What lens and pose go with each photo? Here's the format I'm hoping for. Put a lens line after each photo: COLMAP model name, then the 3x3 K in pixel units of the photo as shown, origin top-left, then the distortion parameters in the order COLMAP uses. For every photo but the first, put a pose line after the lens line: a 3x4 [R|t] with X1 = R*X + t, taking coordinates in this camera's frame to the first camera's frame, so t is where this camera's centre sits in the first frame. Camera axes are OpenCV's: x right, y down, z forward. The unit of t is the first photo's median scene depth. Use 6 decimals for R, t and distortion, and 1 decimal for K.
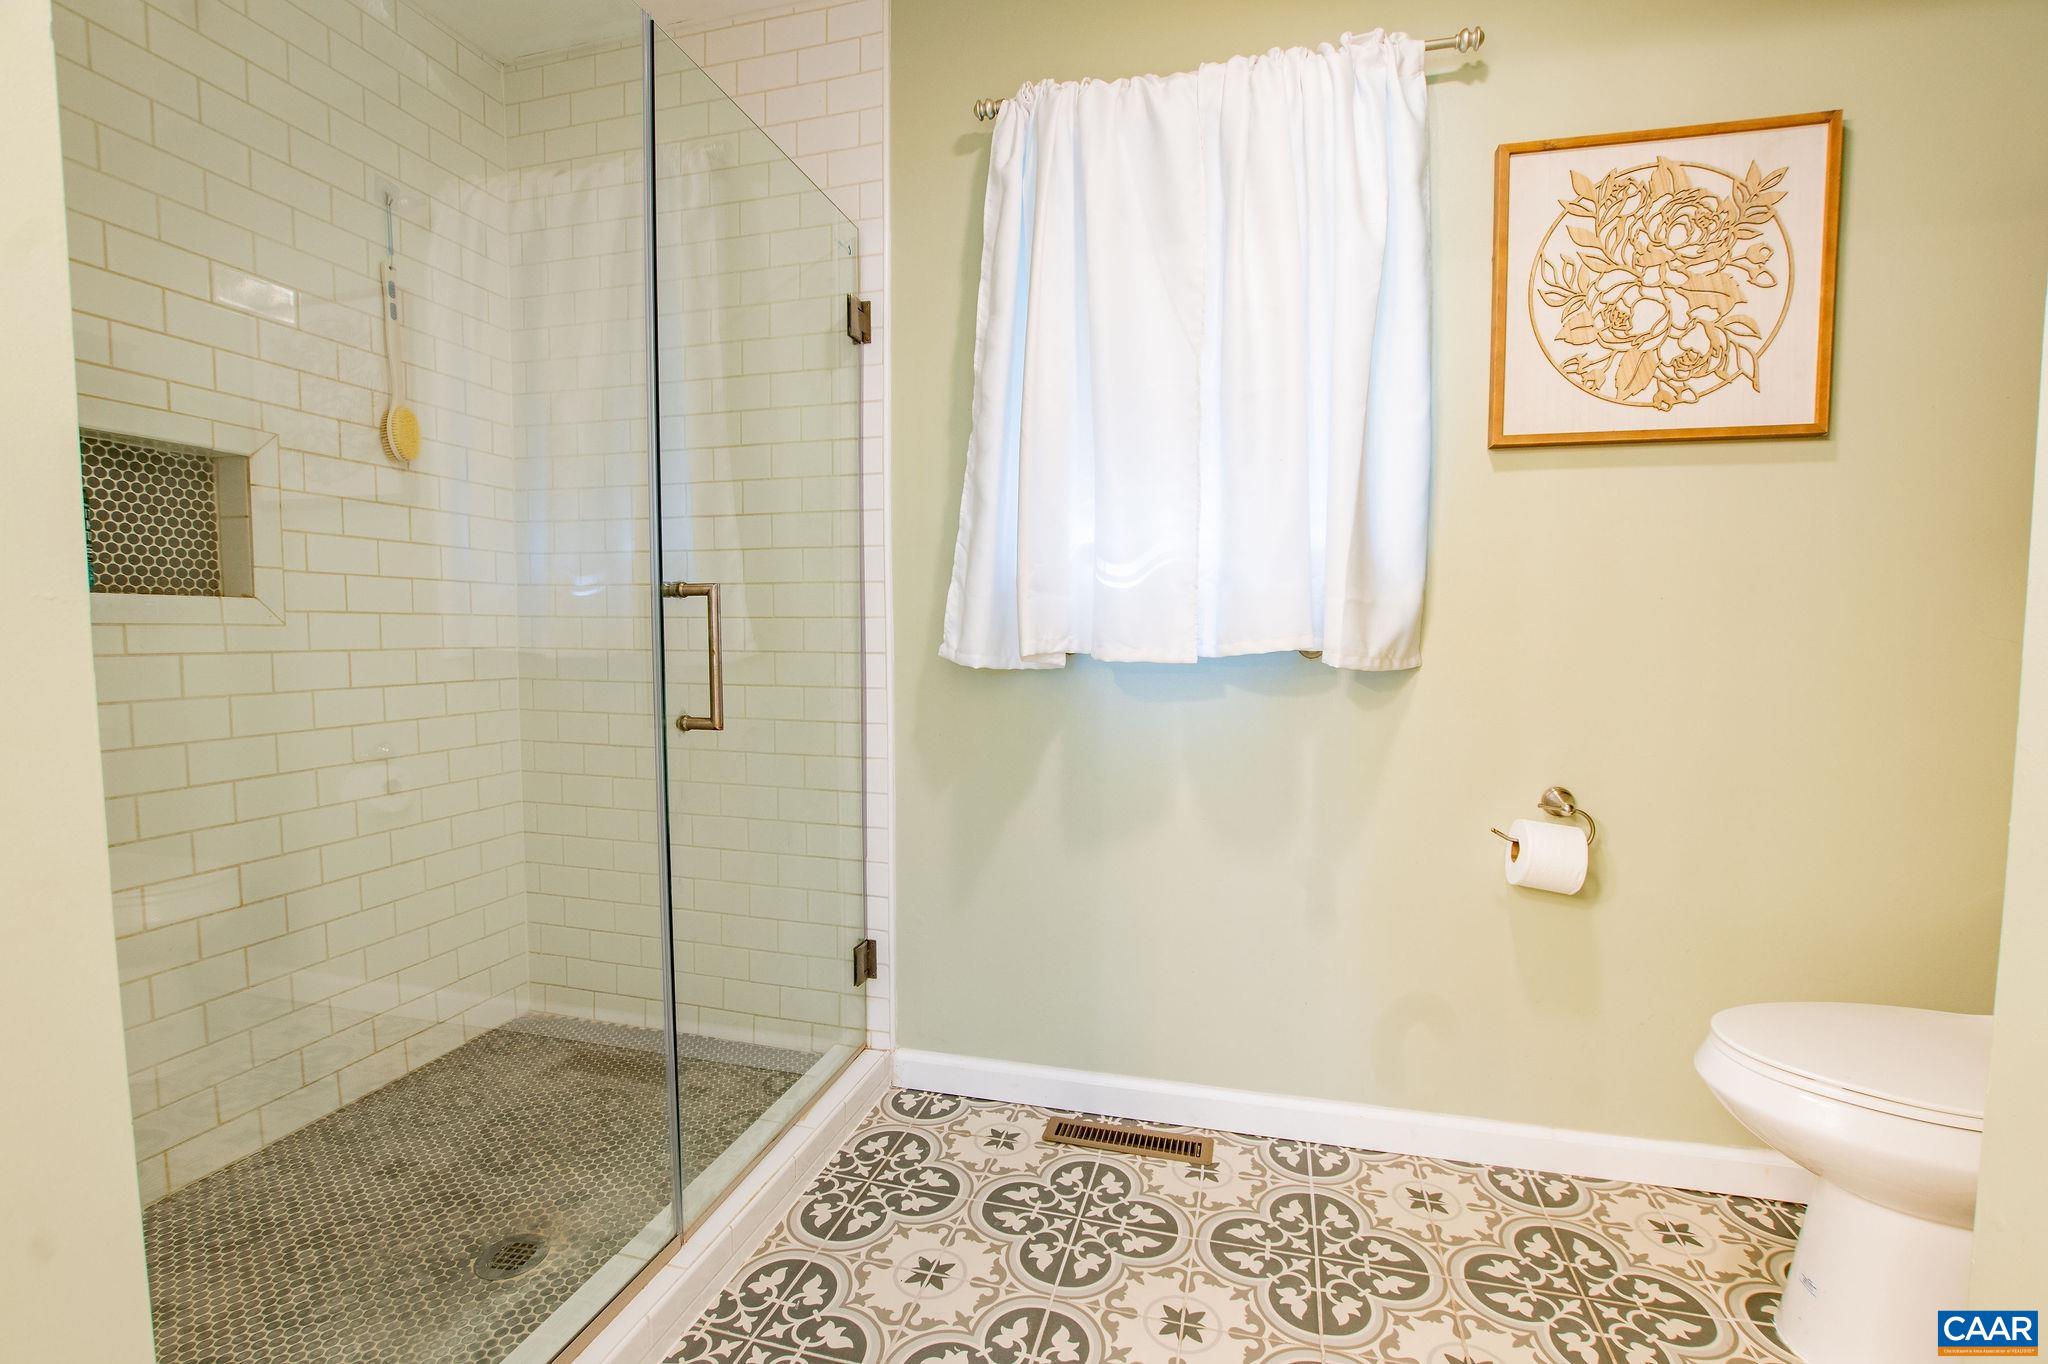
lens RADIAL K [[901.5, 0, 1026.7], [0, 901.5, 693.2], [0, 0, 1]] dist [-0.027575, 0.000284]
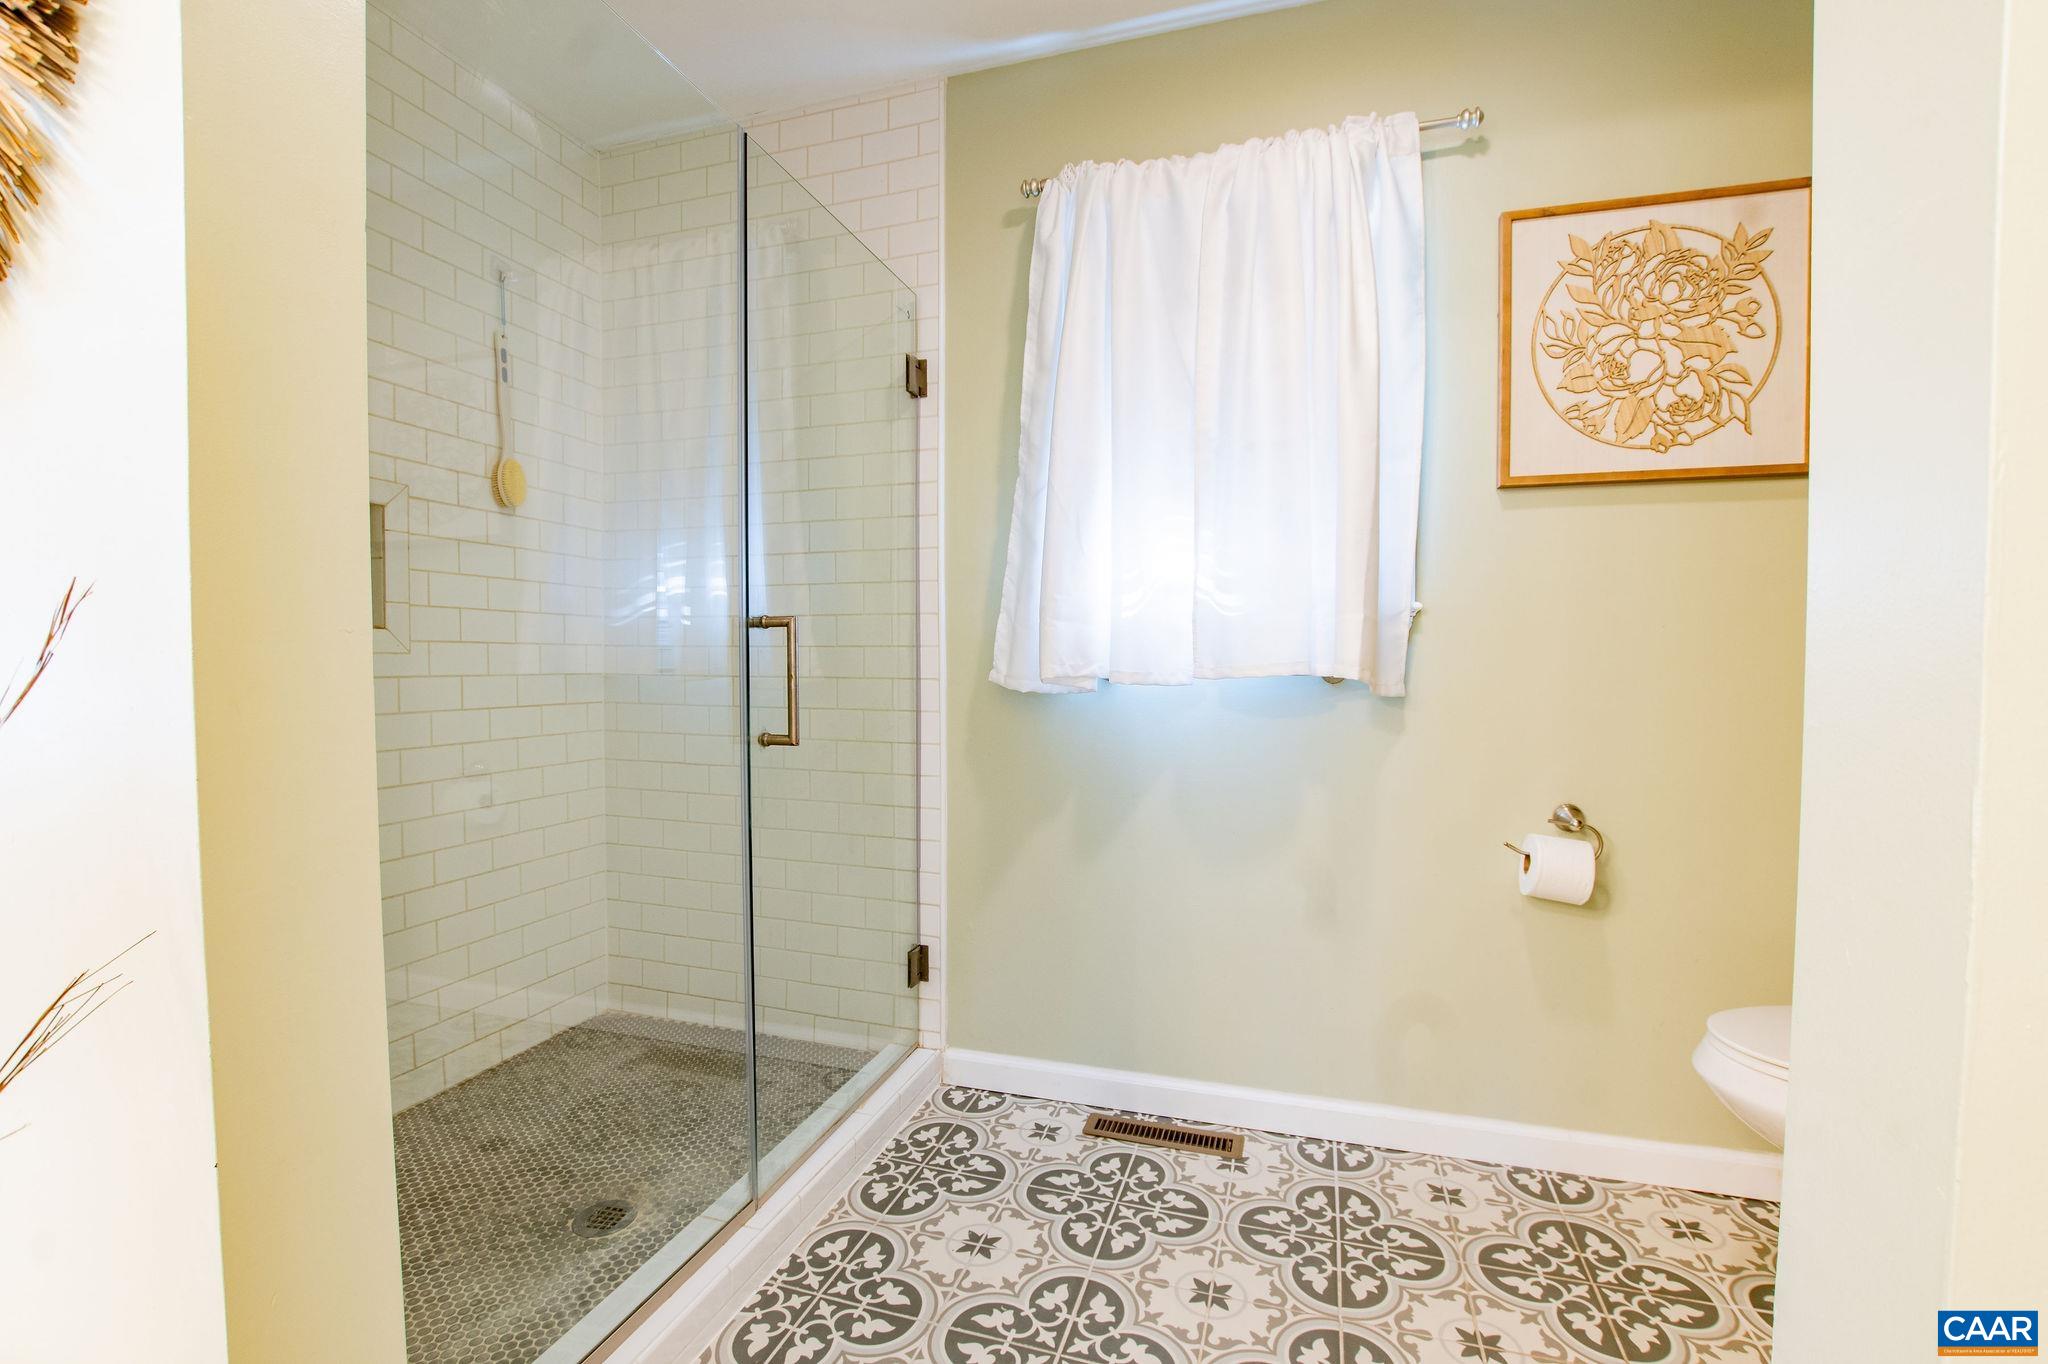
lens RADIAL K [[901.5, 0, 1026.7], [0, 901.5, 693.2], [0, 0, 1]] dist [-0.027575, 0.000284]
pose [[0.998852, 0.000651, -0.047902, 0.001909], [-0.002184, 0.999487, -0.031949, 0.009175], [0.047857, 0.032017, 0.998341, -0.101701]]
